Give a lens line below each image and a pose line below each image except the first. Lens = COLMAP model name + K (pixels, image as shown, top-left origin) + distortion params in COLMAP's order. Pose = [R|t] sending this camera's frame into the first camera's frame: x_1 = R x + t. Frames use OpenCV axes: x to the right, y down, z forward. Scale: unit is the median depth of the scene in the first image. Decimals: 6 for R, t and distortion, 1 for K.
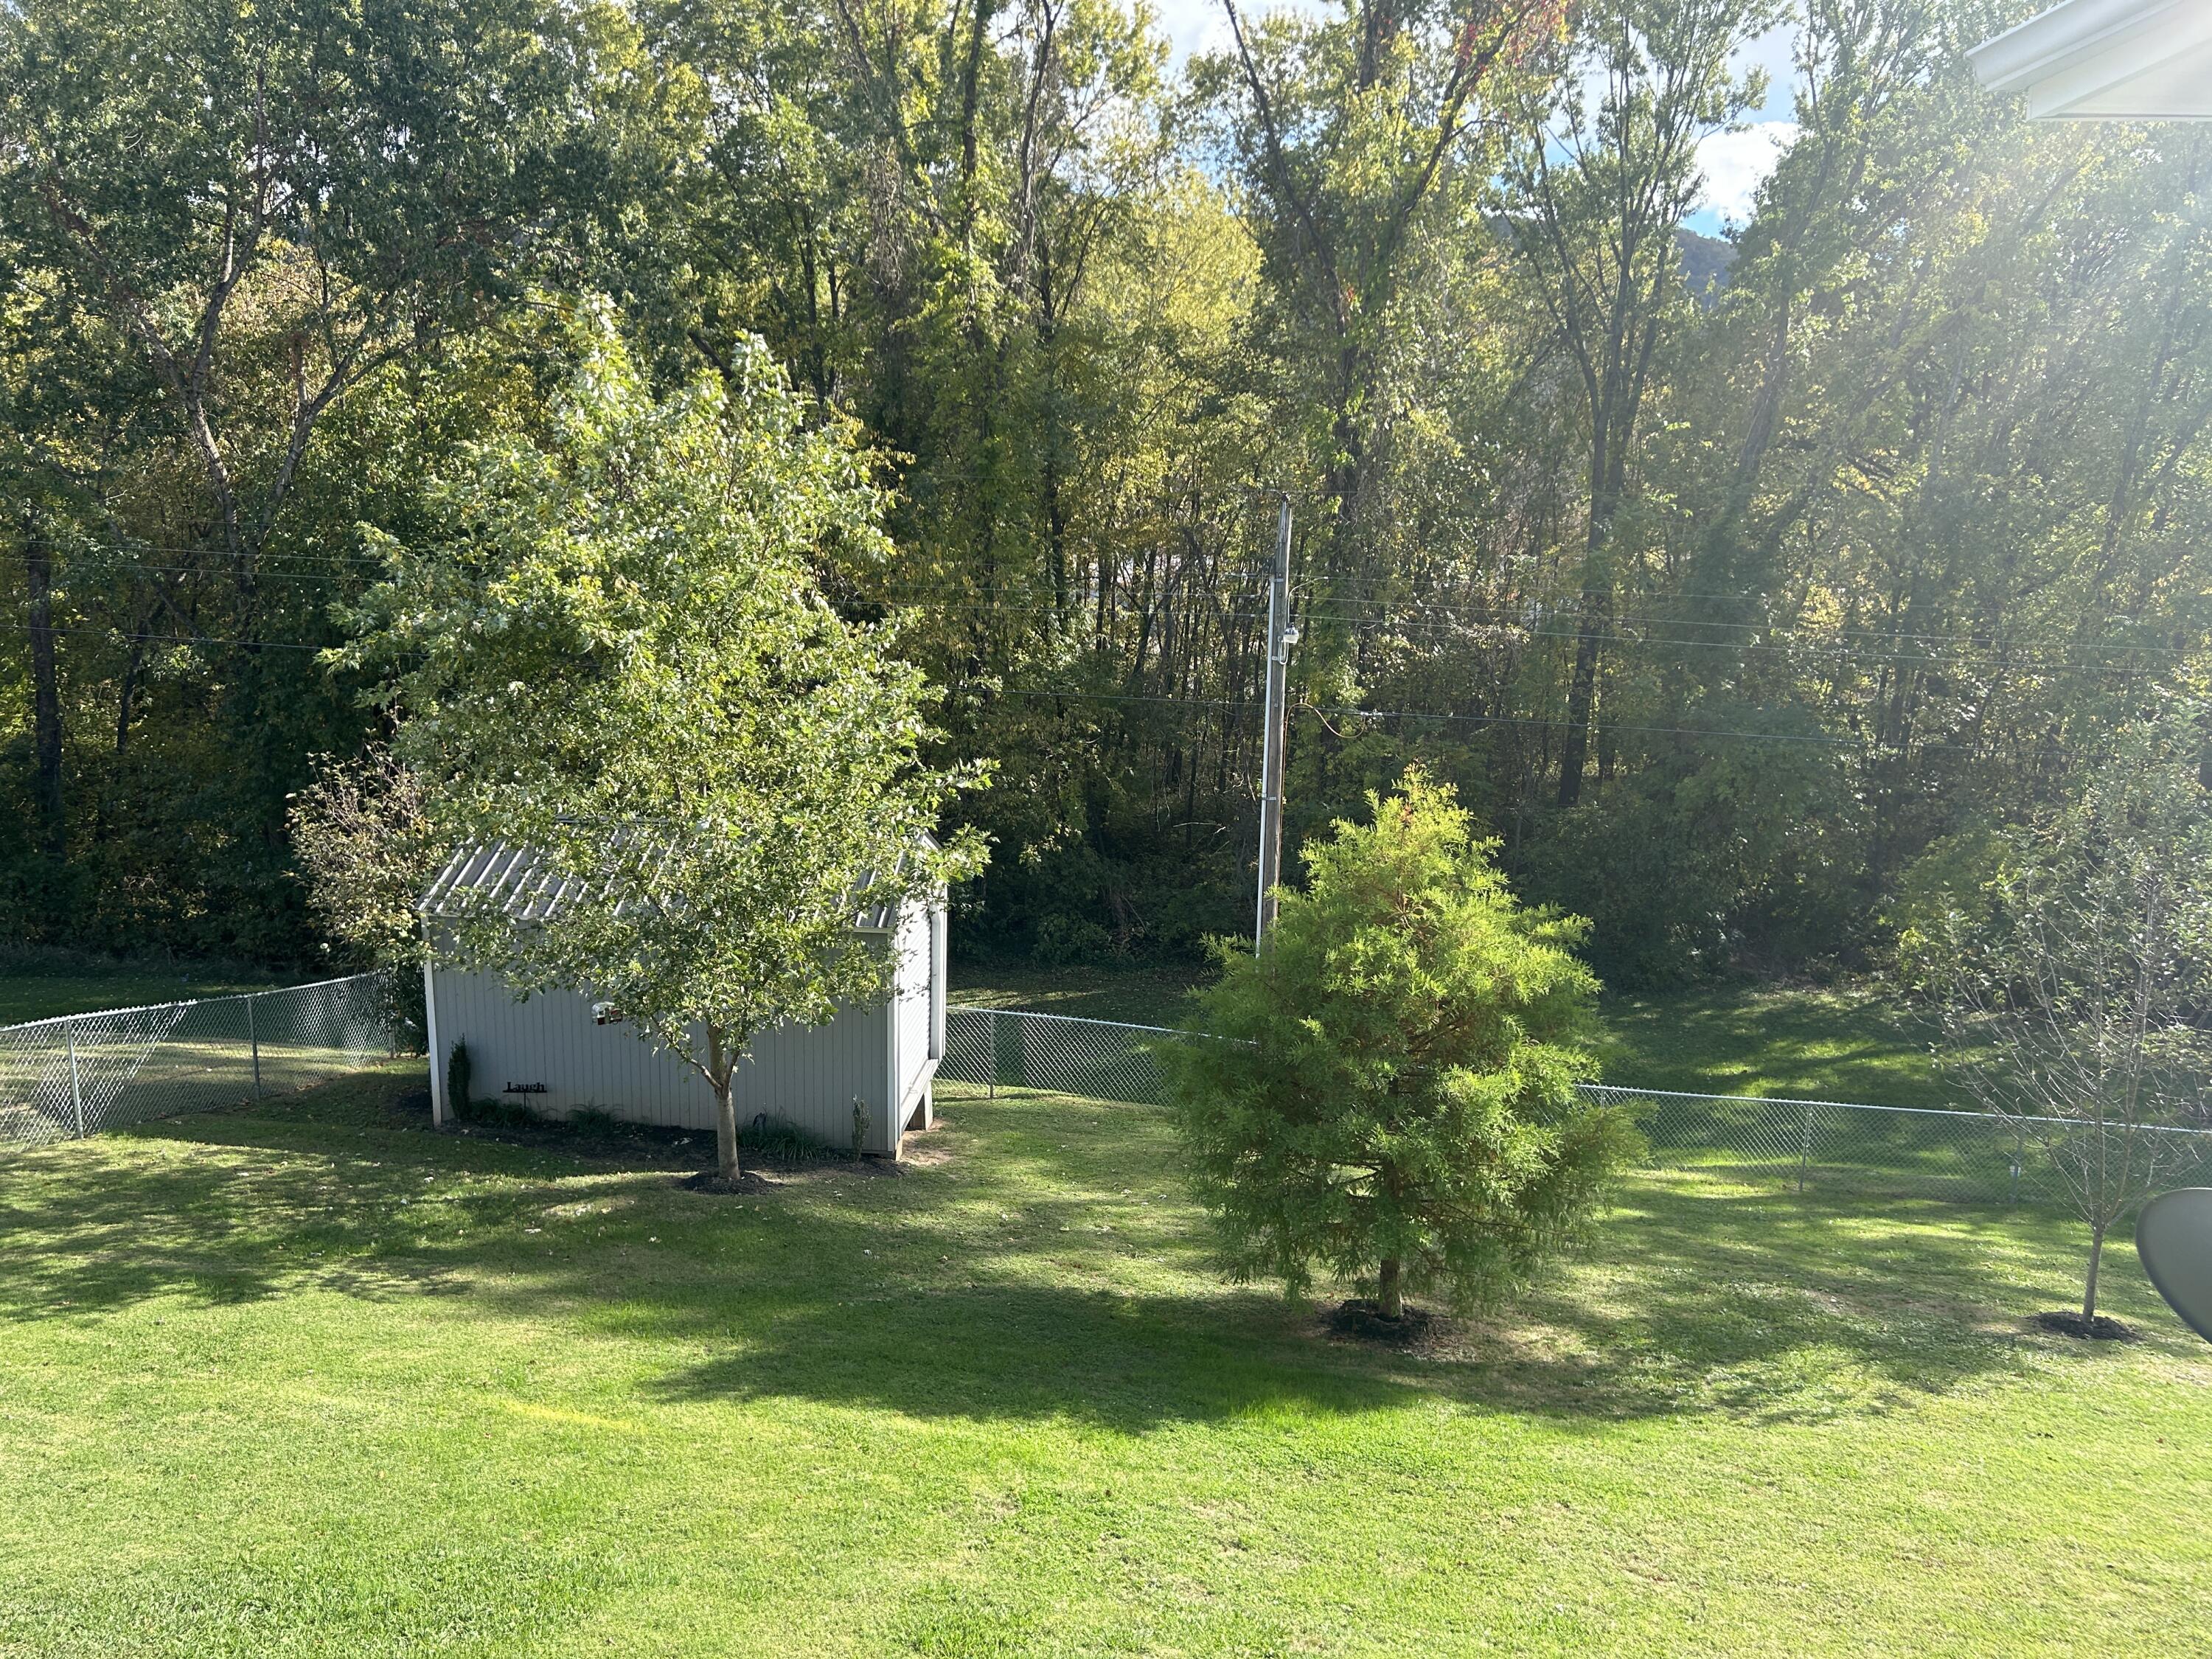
lens RADIAL K [[1659.4, 0, 1110.8], [0, 1659.4, 846.0], [0, 0, 1]] dist [0.069065, -0.069660]
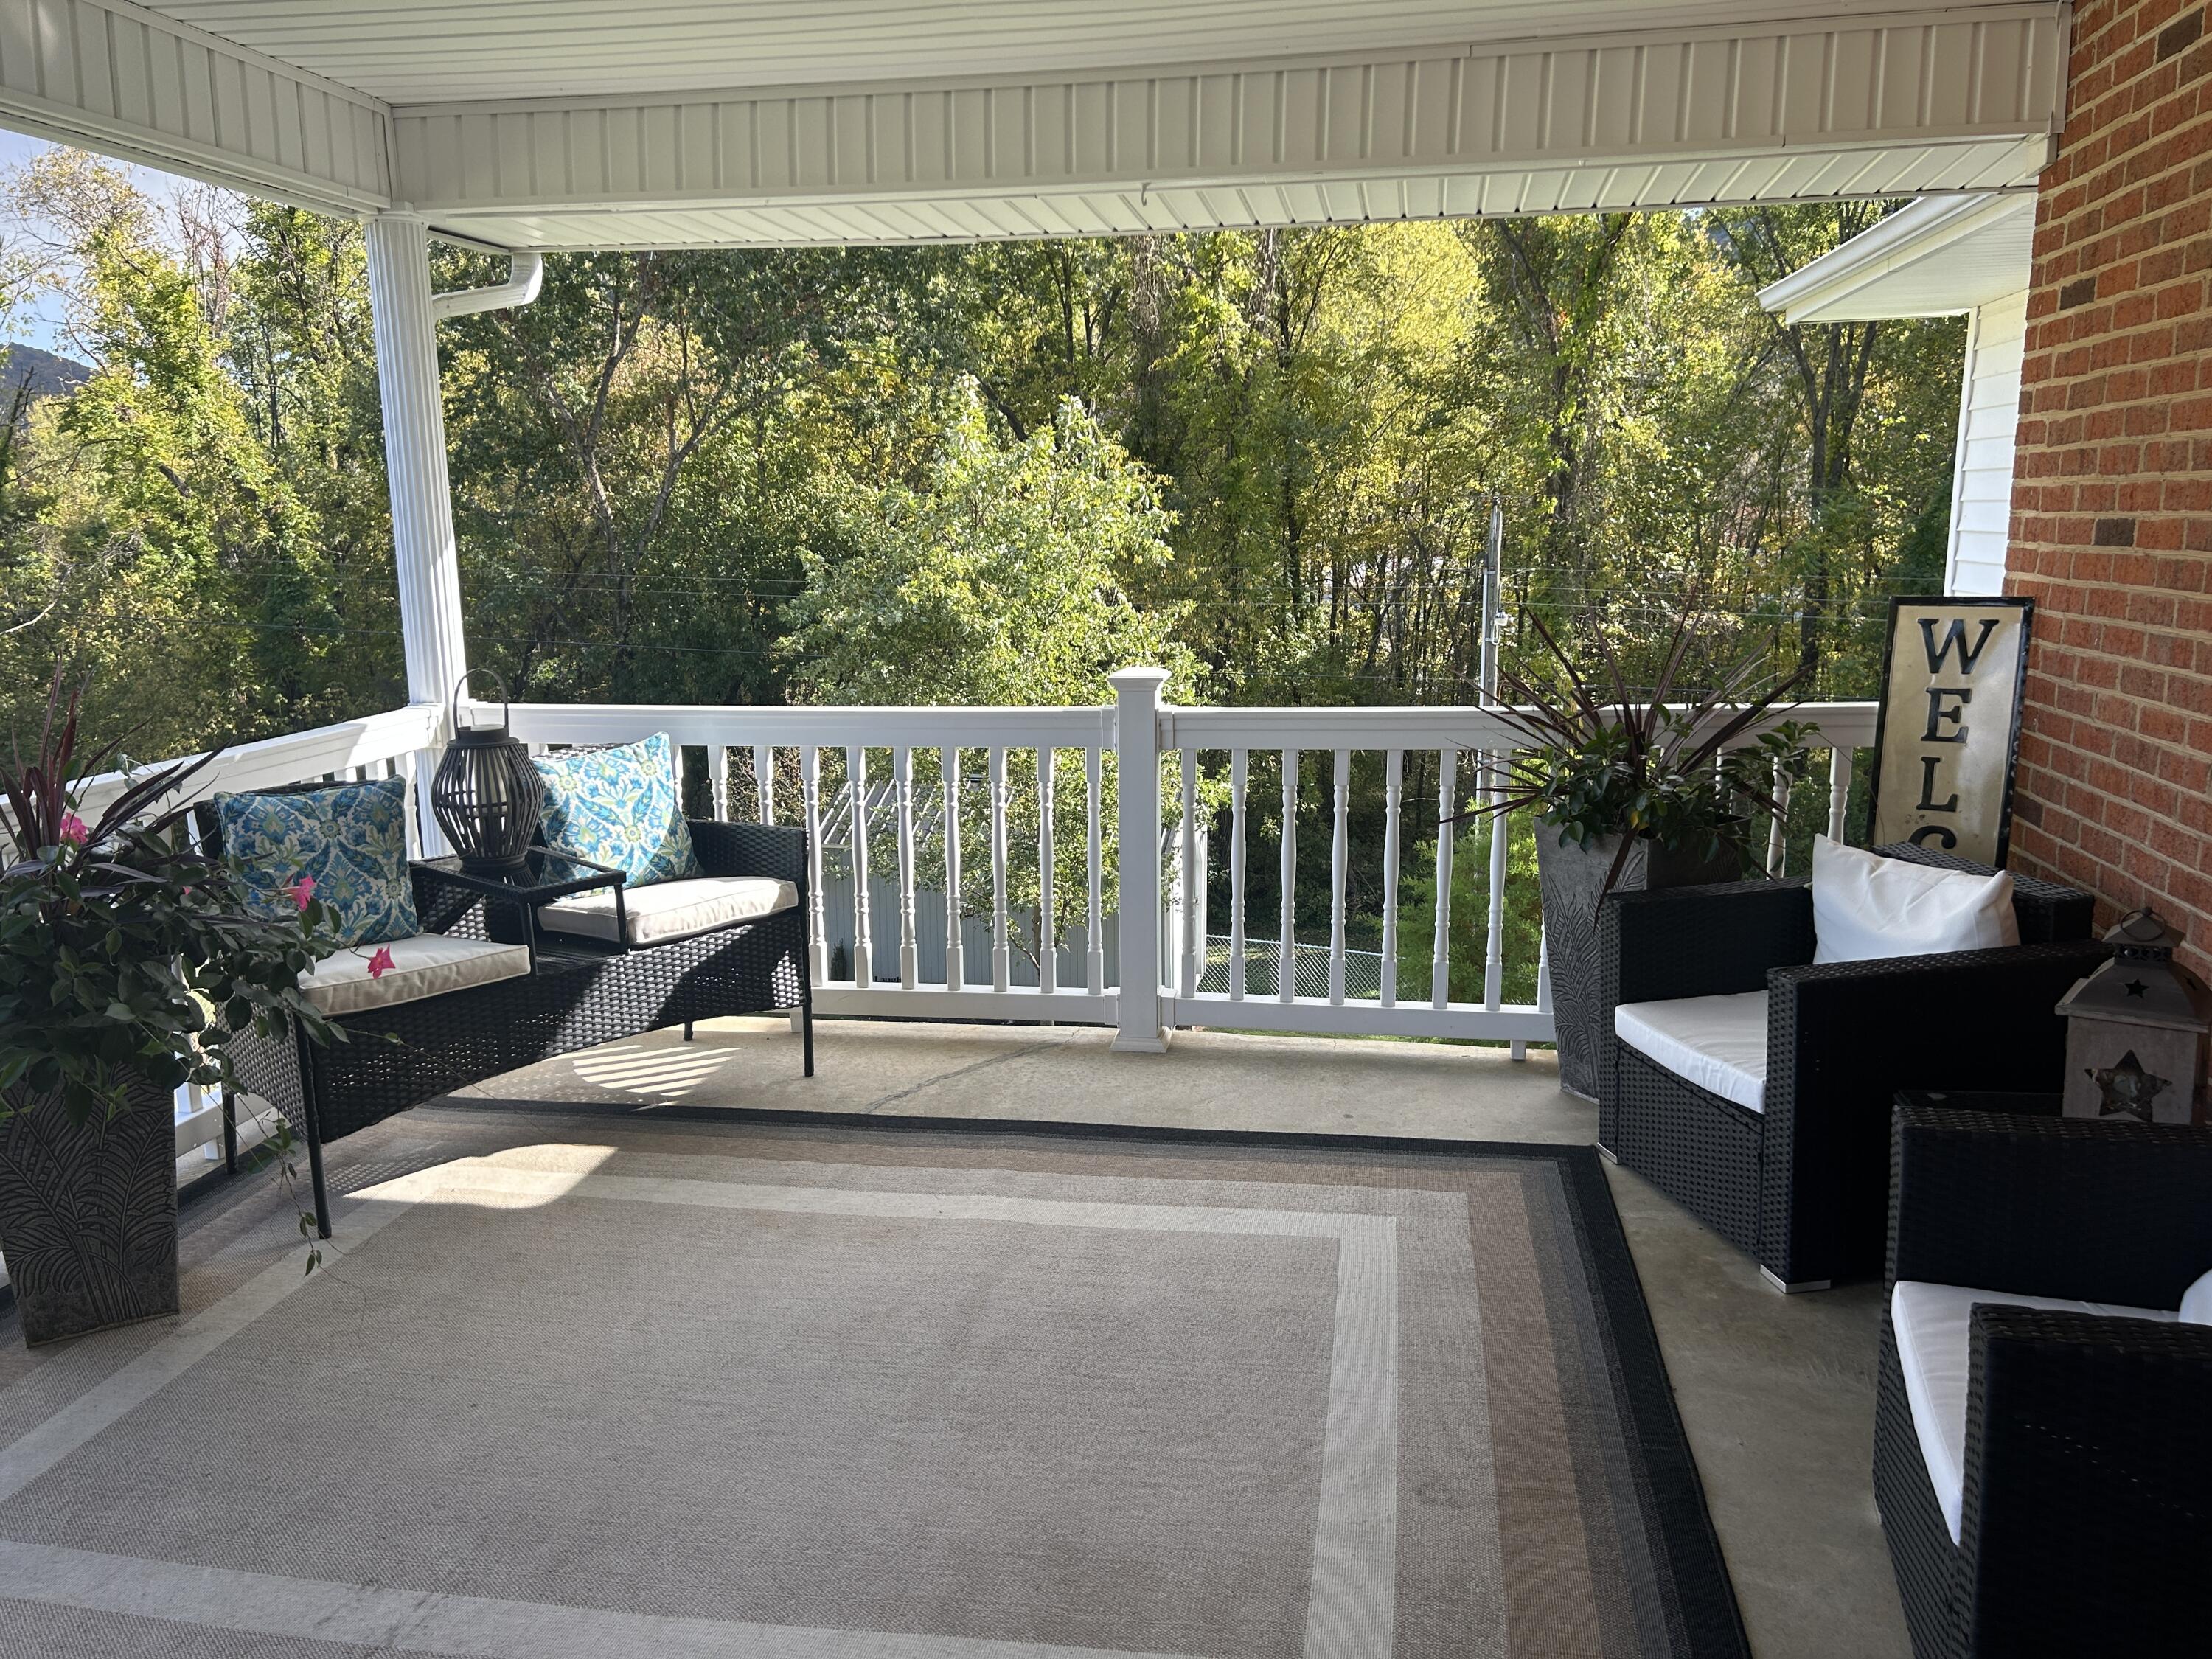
lens RADIAL K [[1673.4, 0, 1095.7], [0, 1673.4, 821.3], [0, 0, 1]] dist [0.077207, -0.082169]
pose [[0.989197, -0.003664, -0.146547, -0.000326], [0.000566, 0.999775, -0.021182, 0.027169], [0.146591, 0.020870, 0.988977, -0.143134]]
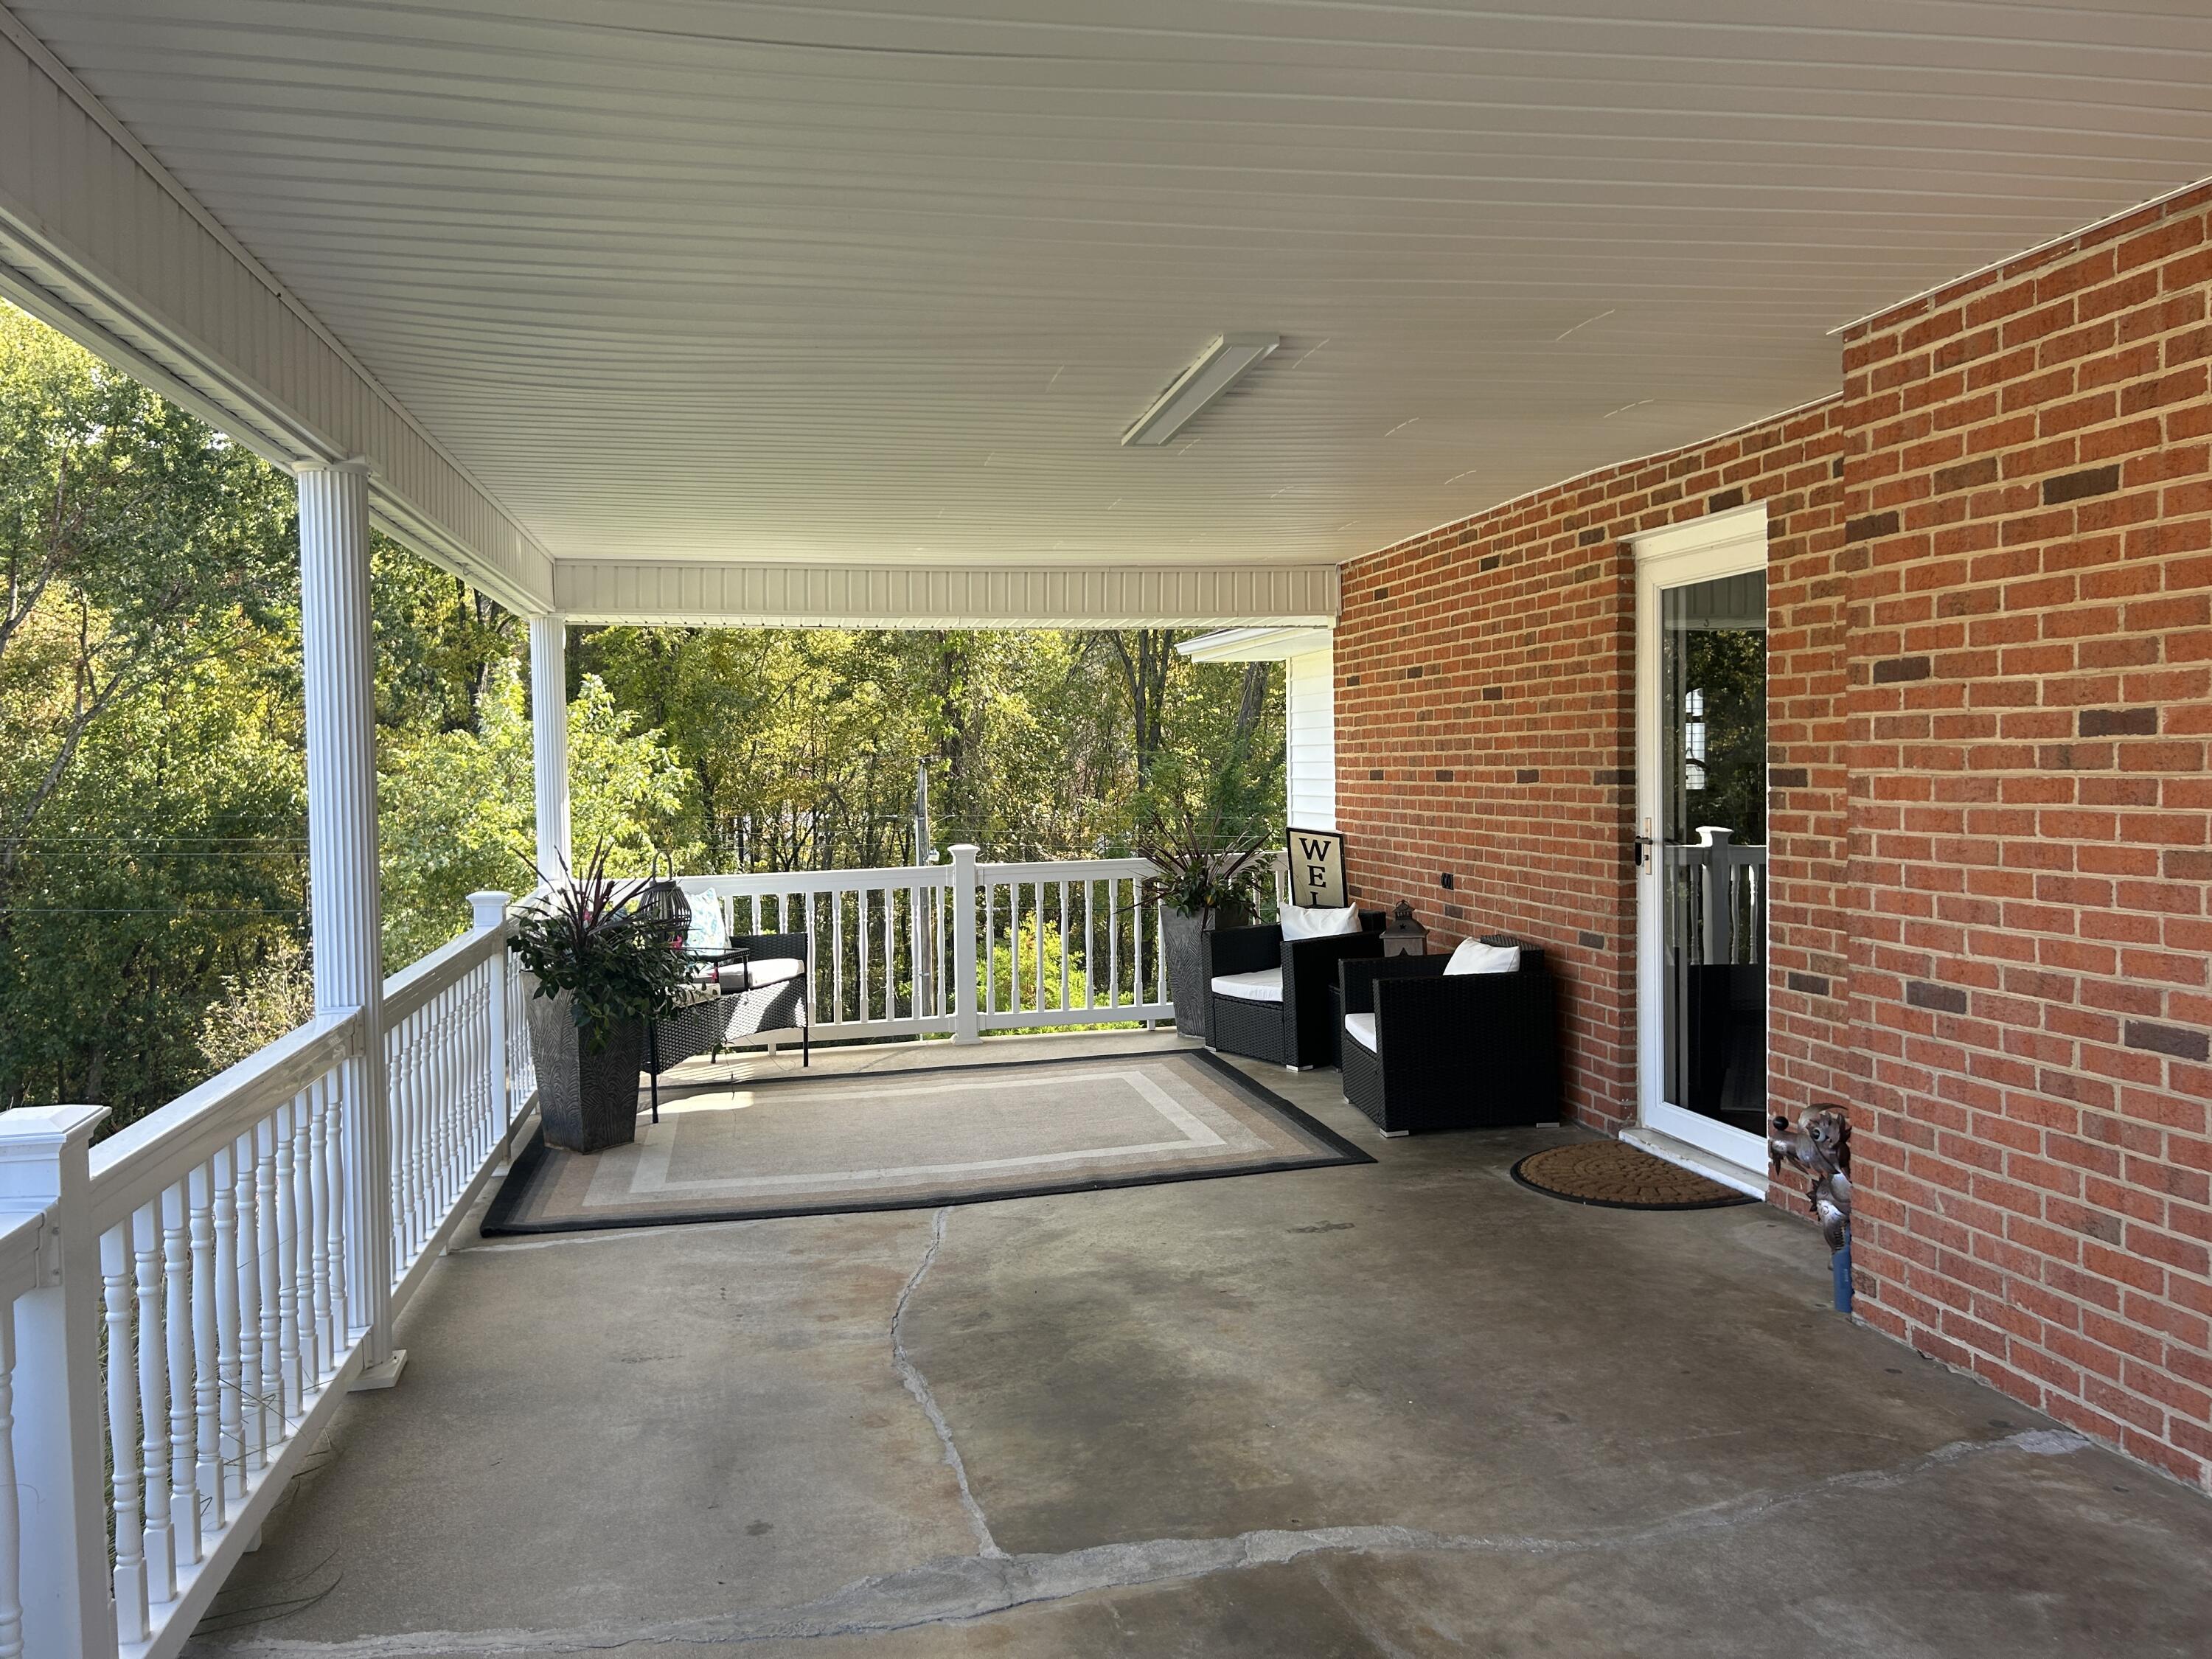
lens RADIAL K [[1686.6, 0, 1104.9], [0, 1686.6, 841.8], [0, 0, 1]] dist [0.122198, -0.172066]
pose [[0.969000, -0.048641, 0.242226, -0.069779], [0.085383, 0.985948, -0.143581, 0.056200], [-0.231838, 0.159812, 0.959537, -0.296132]]
